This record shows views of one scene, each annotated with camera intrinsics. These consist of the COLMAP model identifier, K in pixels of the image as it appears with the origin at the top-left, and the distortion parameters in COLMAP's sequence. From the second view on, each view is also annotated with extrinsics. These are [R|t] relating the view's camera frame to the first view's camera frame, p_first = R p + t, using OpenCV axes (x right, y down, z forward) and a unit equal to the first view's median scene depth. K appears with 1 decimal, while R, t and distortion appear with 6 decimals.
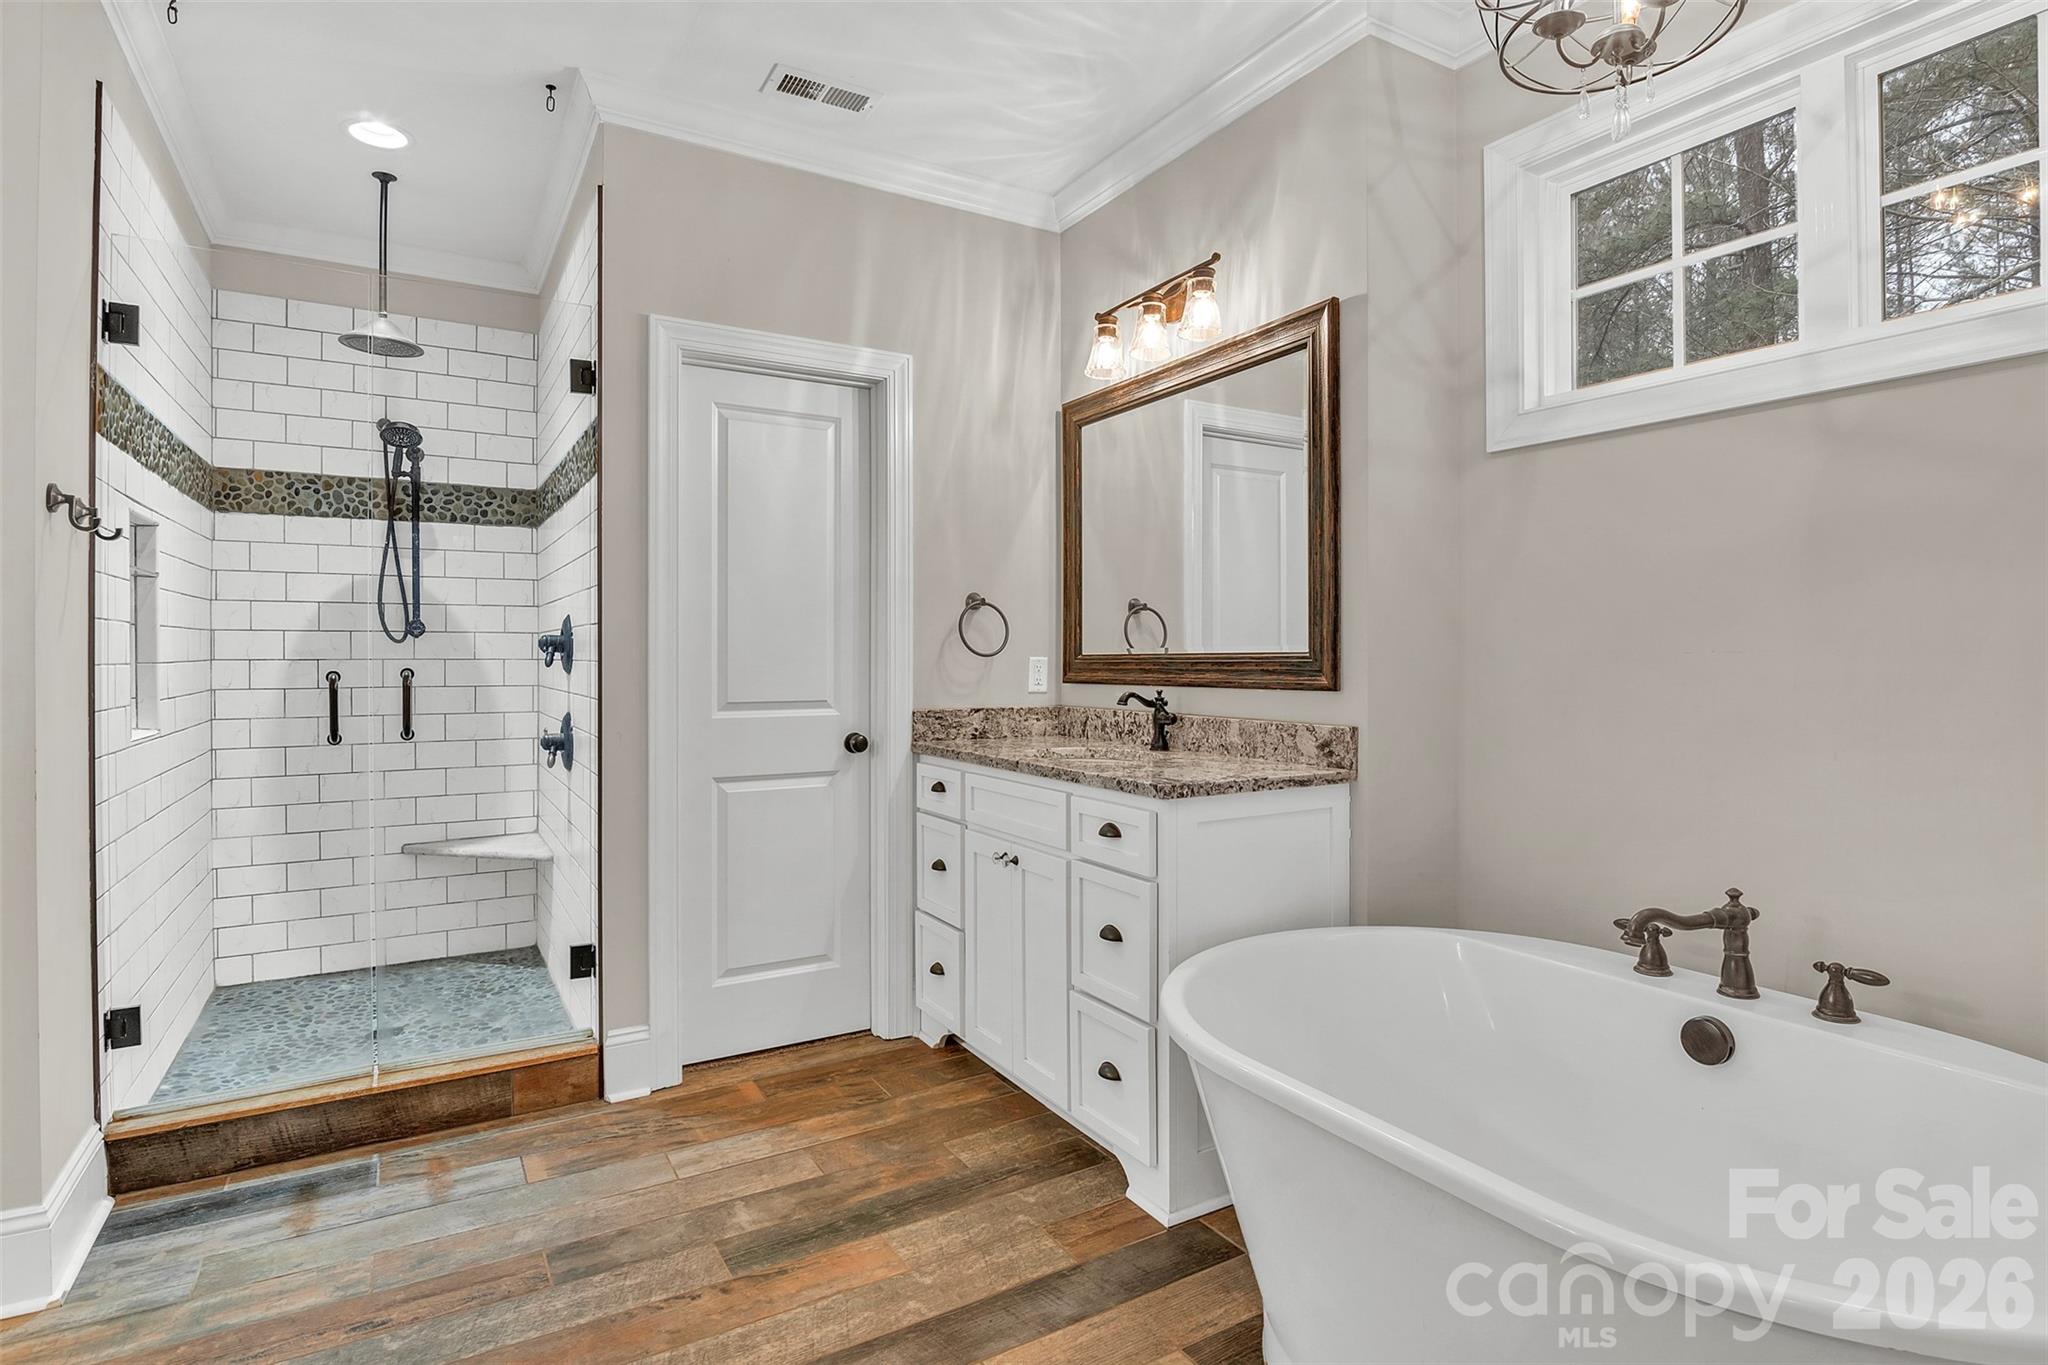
lens RADIAL K [[1012.5, 0, 1027.0], [0, 1012.5, 666.8], [0, 0, 1]] dist [-0.017512, -0.004341]
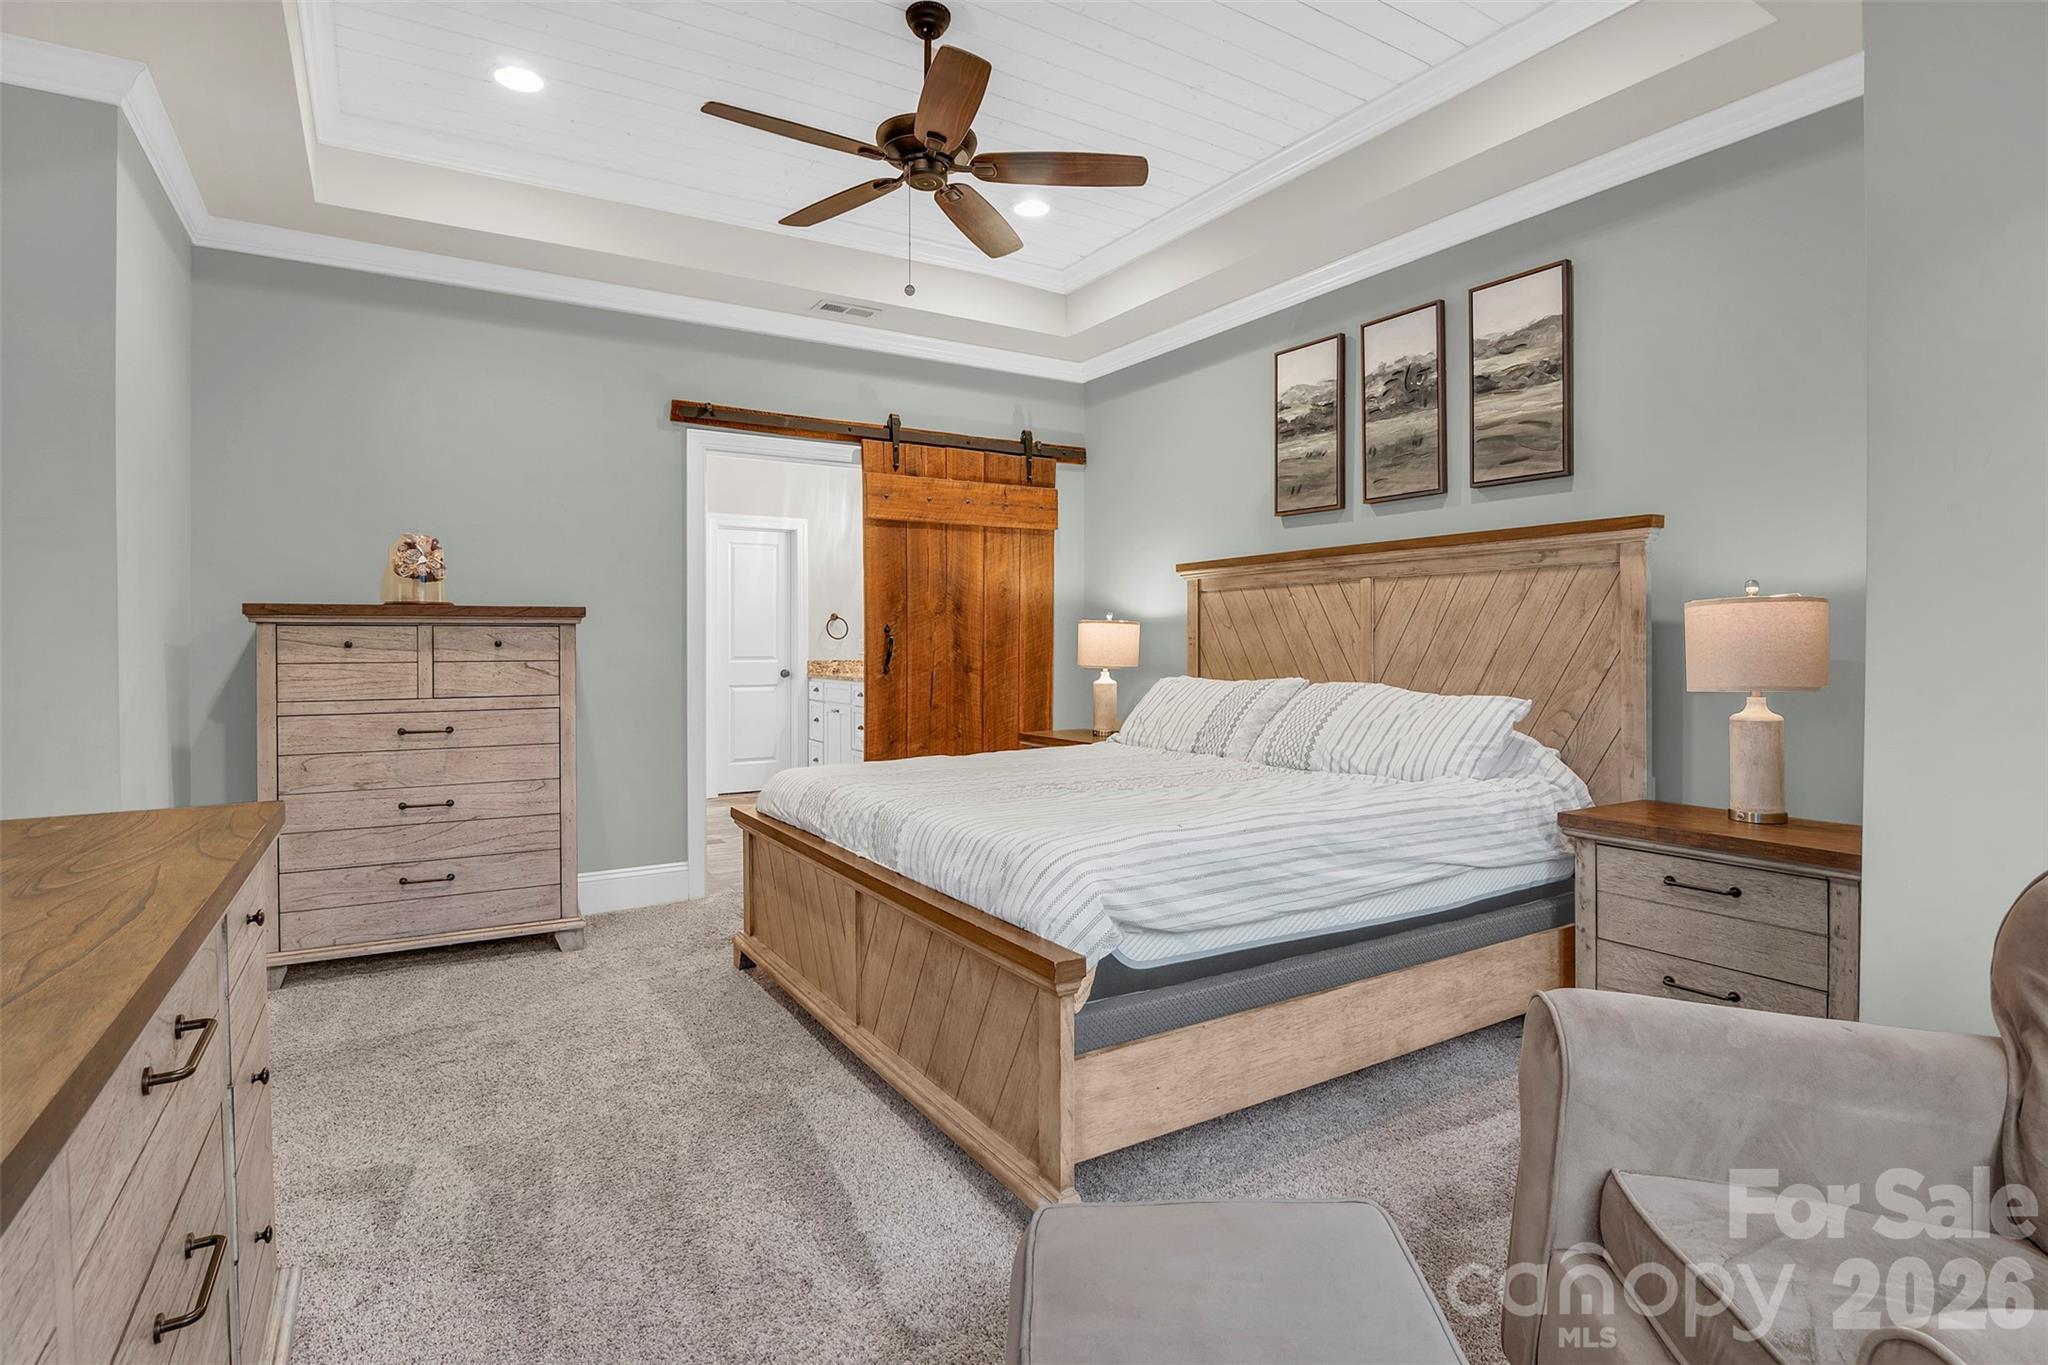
lens RADIAL K [[1012.5, 0, 1020.3], [0, 1012.5, 673.5], [0, 0, 1]] dist [-0.017512, -0.004341]
pose [[0.999977, -0.003687, -0.005649, 0.431770], [0.003700, 0.999991, 0.002257, 0.071542], [0.005641, -0.002277, 0.999981, -1.522156]]
